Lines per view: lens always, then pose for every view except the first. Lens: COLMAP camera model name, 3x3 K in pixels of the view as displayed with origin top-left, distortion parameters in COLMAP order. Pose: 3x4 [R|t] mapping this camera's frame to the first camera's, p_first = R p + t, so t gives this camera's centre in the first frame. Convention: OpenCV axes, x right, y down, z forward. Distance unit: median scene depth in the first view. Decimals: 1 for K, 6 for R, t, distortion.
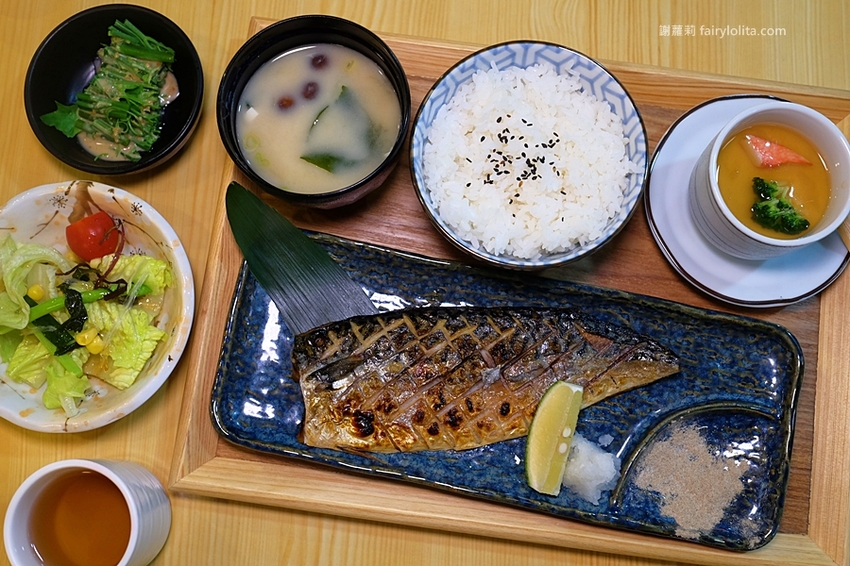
lens RADIAL K [[908.2, 0, 425.0], [0, 908.2, 283.0], [0, 0, 1]] dist [-0.014857, -0.027171]
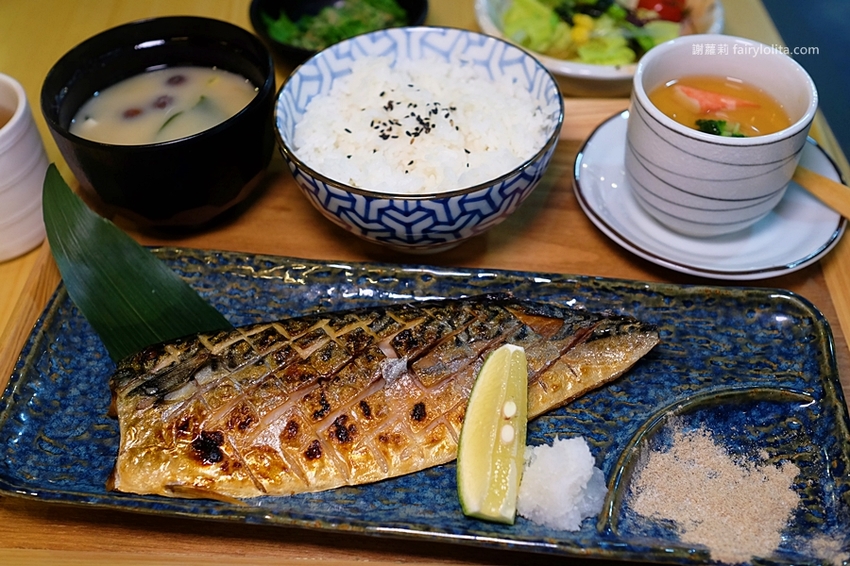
lens RADIAL K [[938.9, 0, 425.0], [0, 938.9, 283.0], [0, 0, 1]] dist [-0.039120, -0.006504]
pose [[0.996279, -0.070961, 0.048921, 0.064798], [0.086177, 0.830238, -0.550708, 0.438803], [-0.001537, 0.552874, 0.833263, 0.363532]]
